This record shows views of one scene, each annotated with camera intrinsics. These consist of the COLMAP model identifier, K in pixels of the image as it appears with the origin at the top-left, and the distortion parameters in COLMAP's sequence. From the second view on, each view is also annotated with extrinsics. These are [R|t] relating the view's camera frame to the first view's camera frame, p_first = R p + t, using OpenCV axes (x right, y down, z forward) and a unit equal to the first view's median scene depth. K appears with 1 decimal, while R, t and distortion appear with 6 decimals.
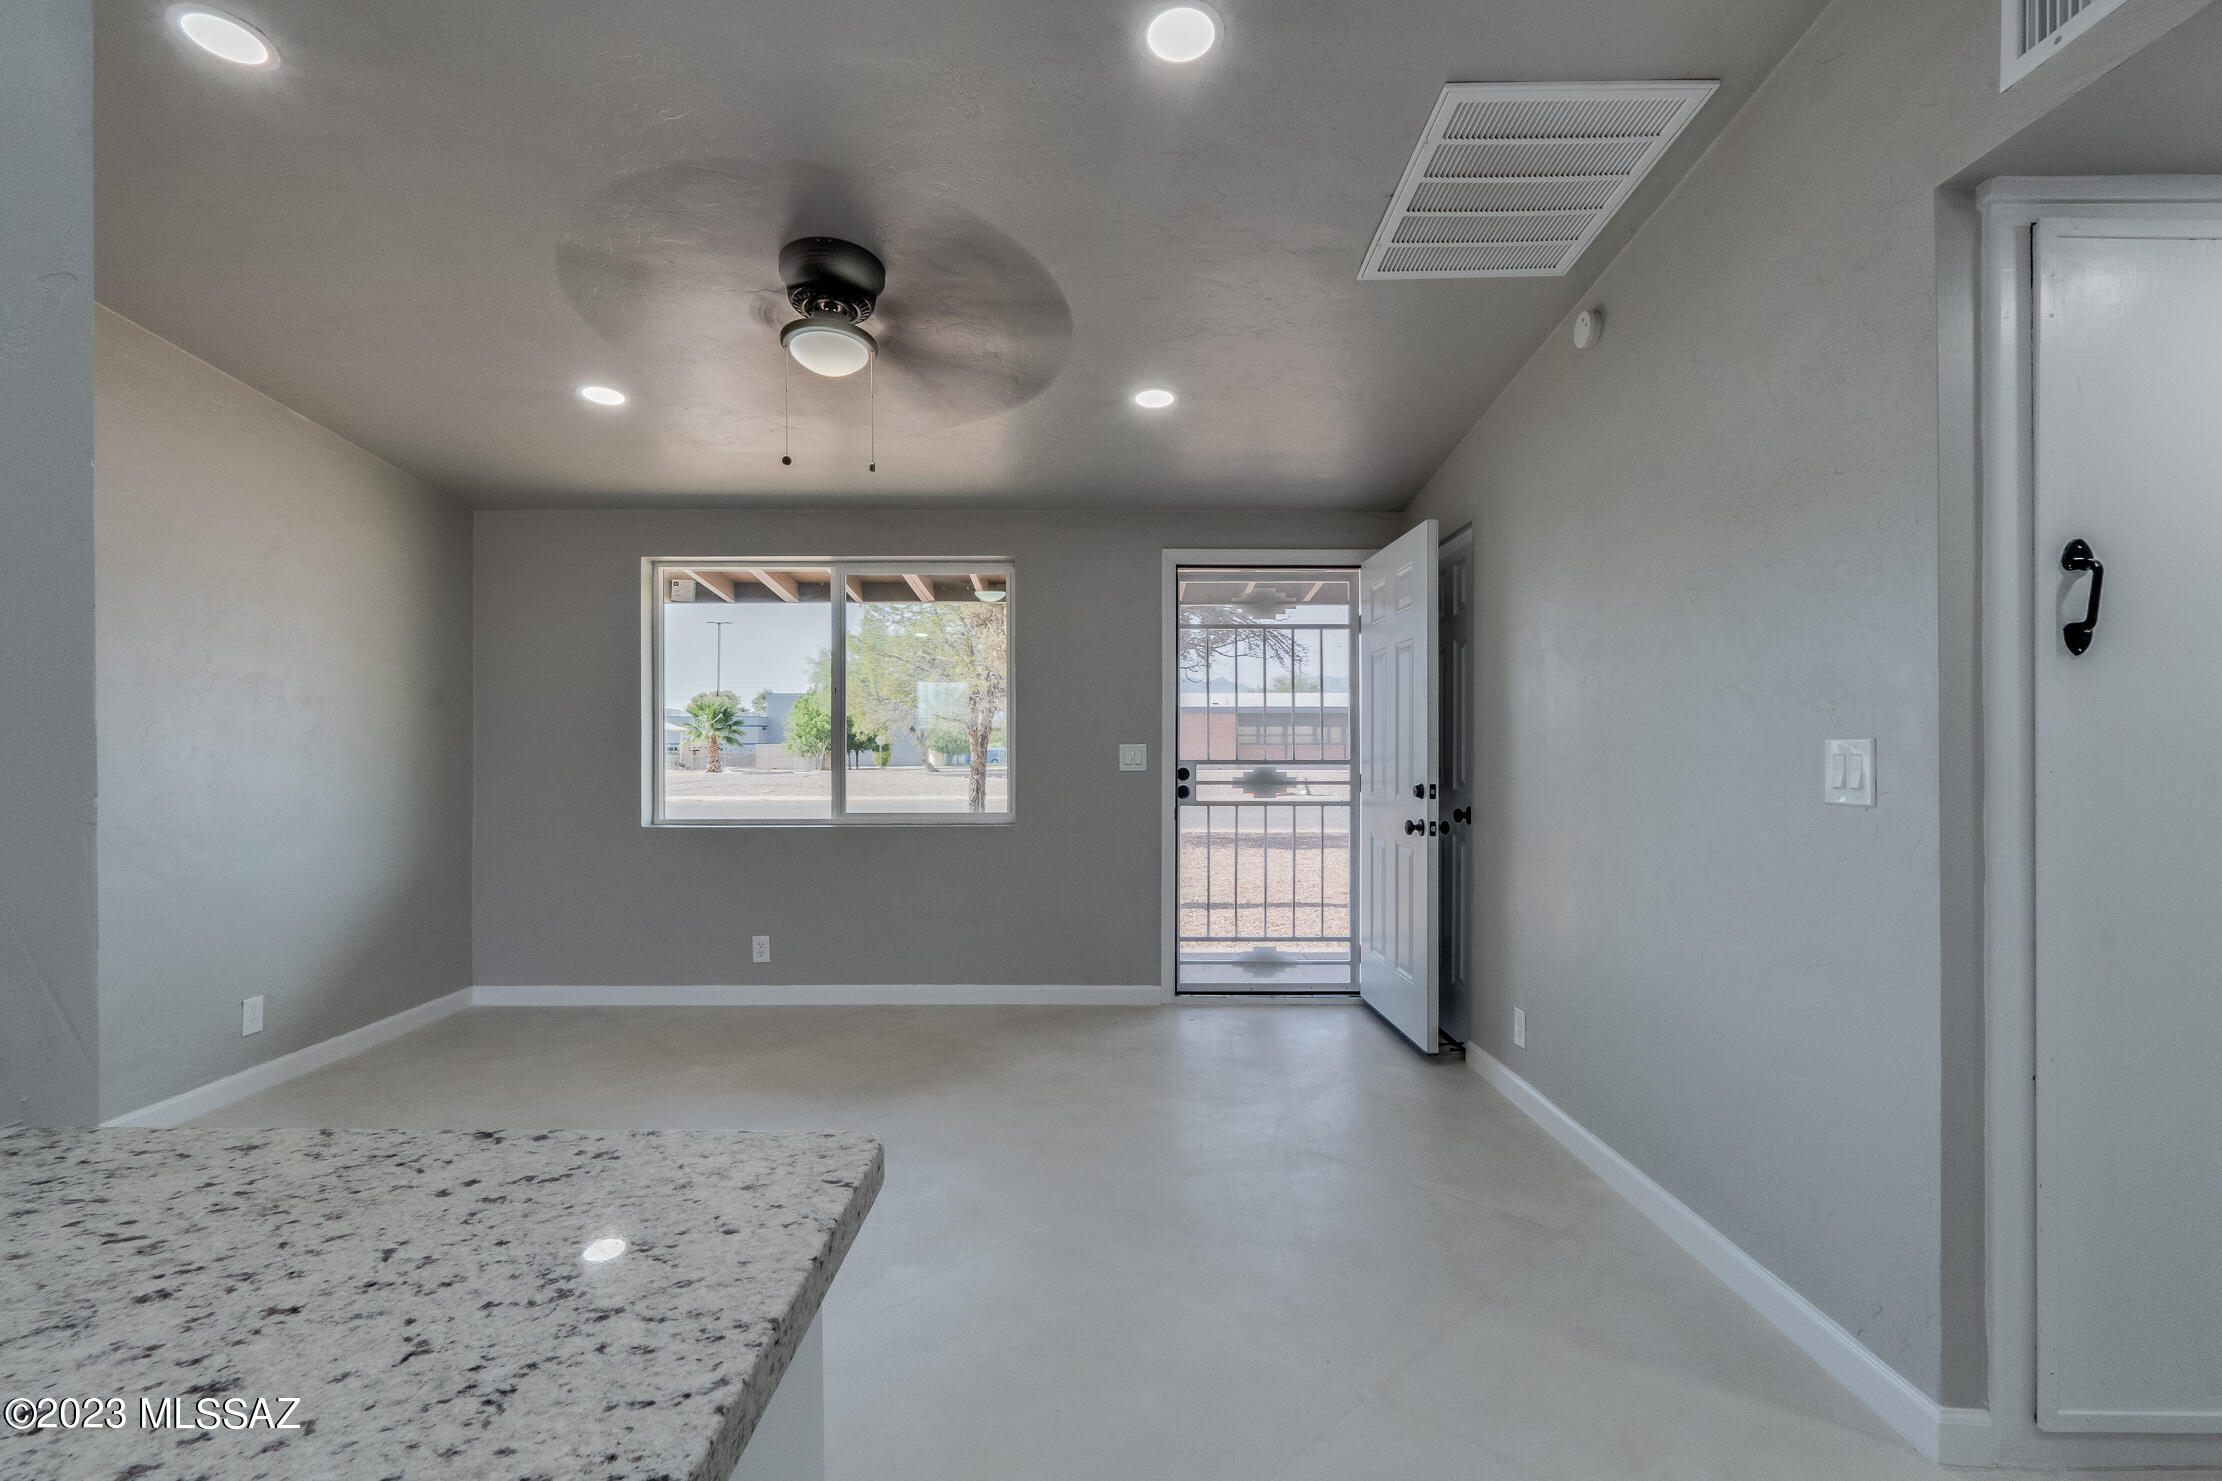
lens RADIAL K [[1030.4, 0, 1104.7], [0, 1030.4, 744.6], [0, 0, 1]] dist [-0.004234, -0.000419]
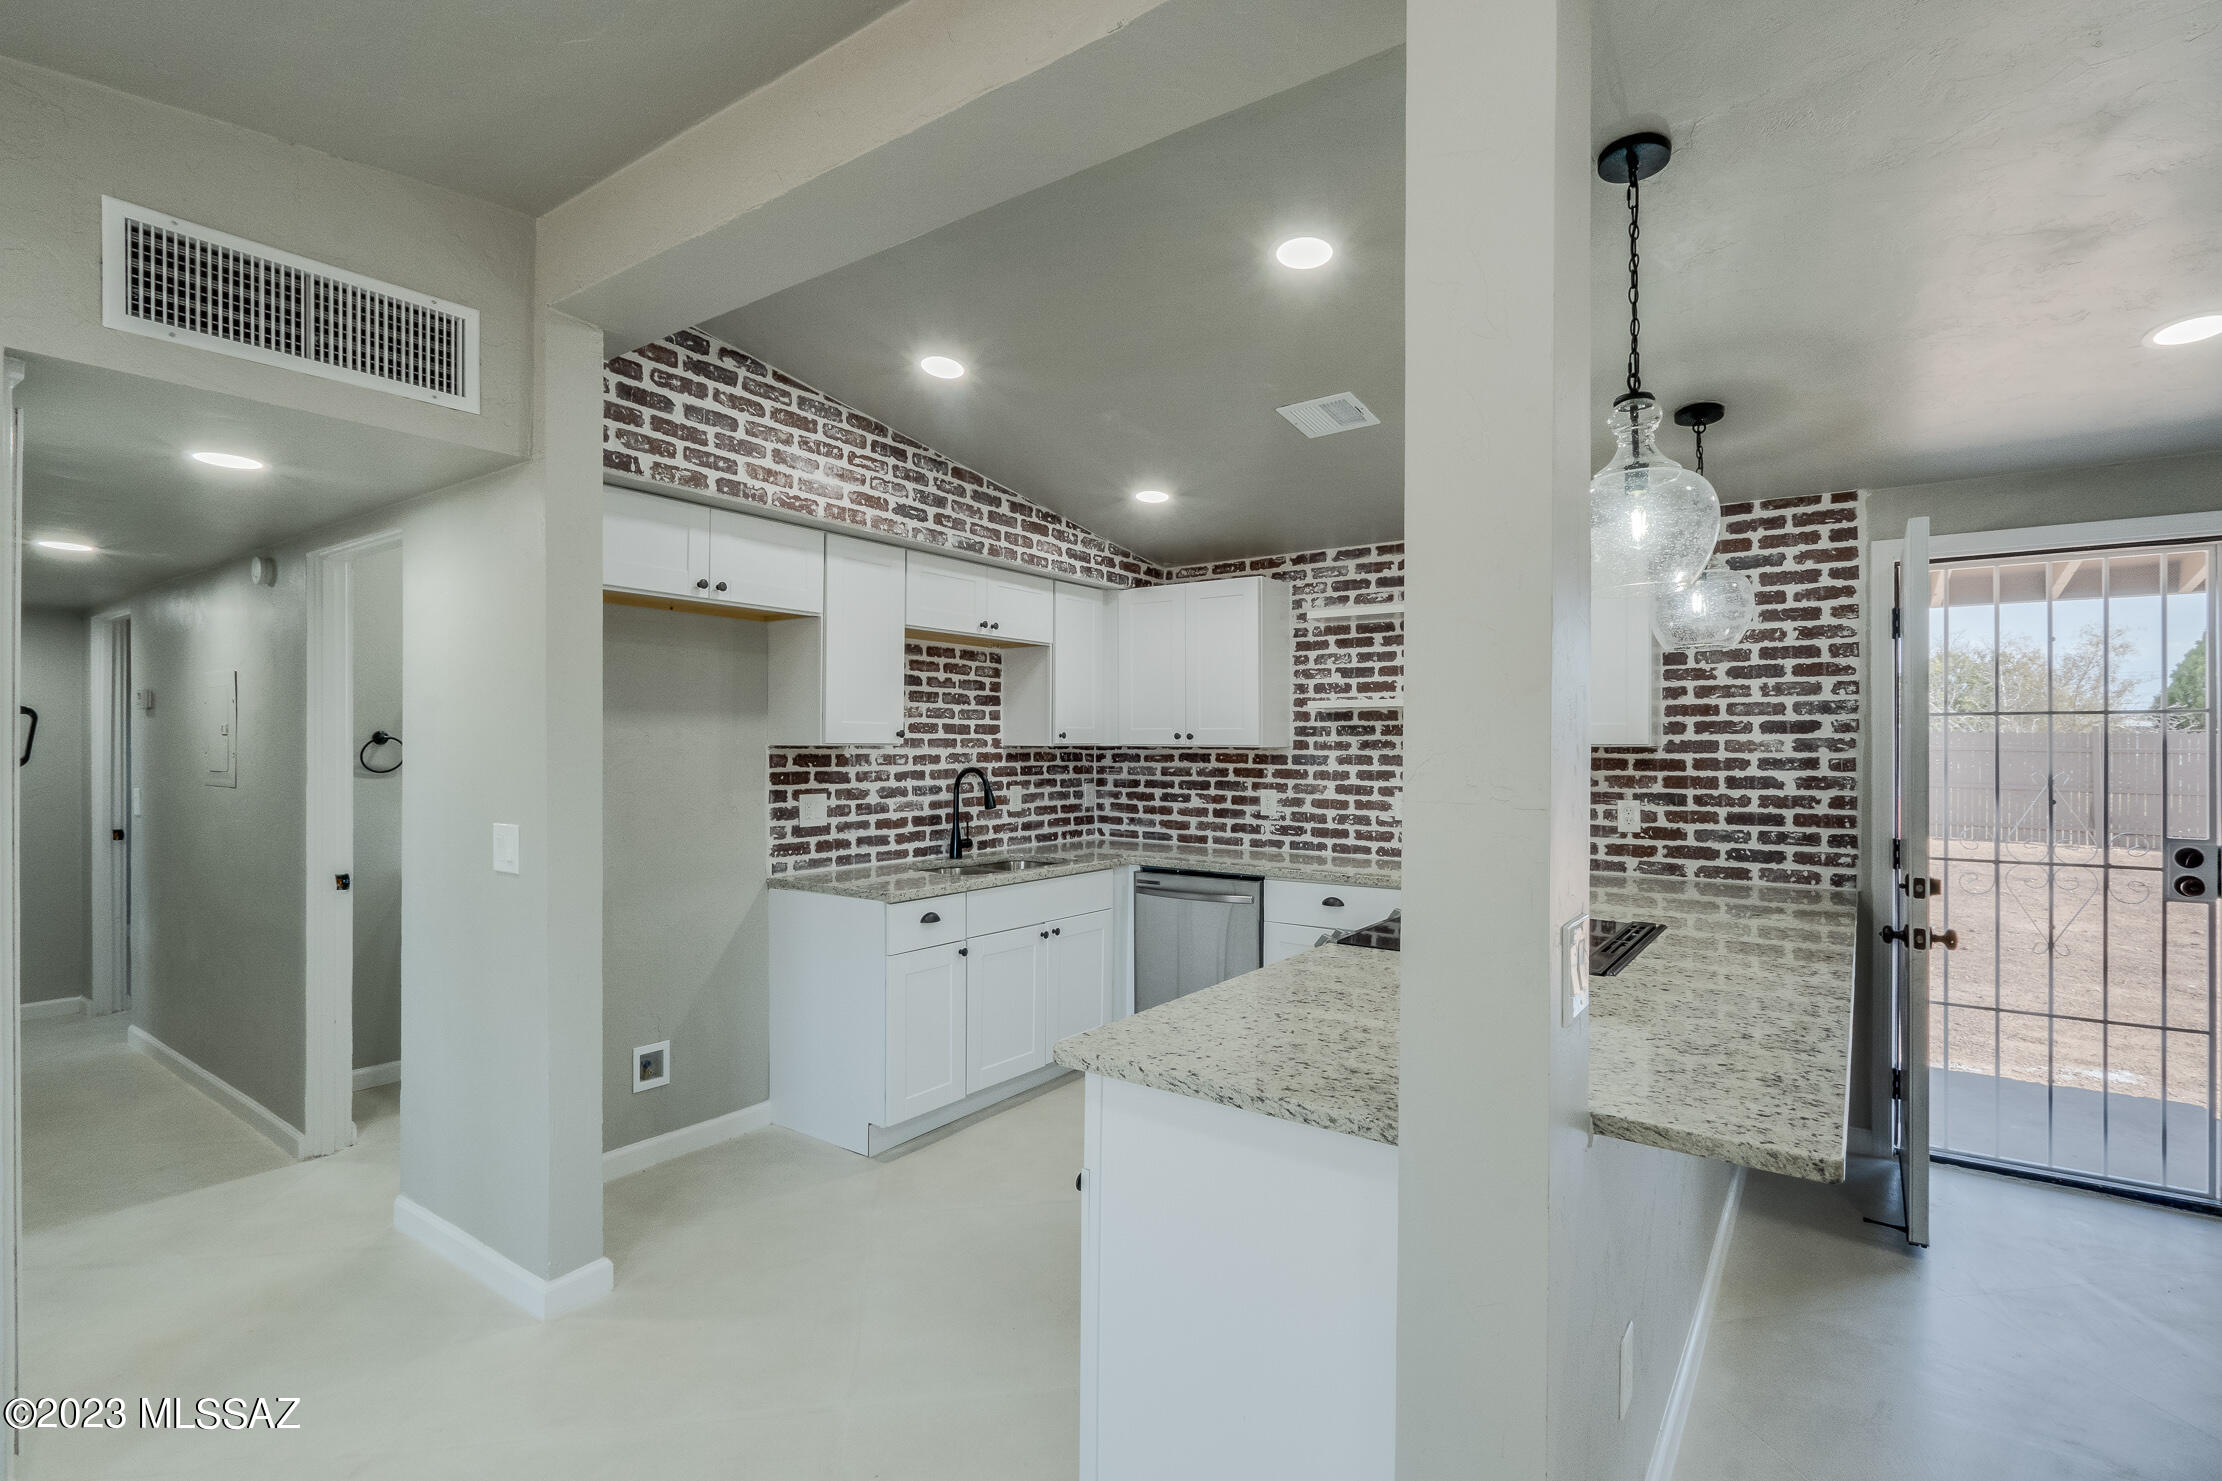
lens RADIAL K [[1030.4, 0, 1104.7], [0, 1030.4, 744.6], [0, 0, 1]] dist [-0.004234, -0.000419]
pose [[-0.813481, -0.002725, 0.581585, -0.262955], [-0.006827, 0.999965, -0.004864, -0.048664], [-0.581552, -0.007927, -0.813471, 0.443770]]
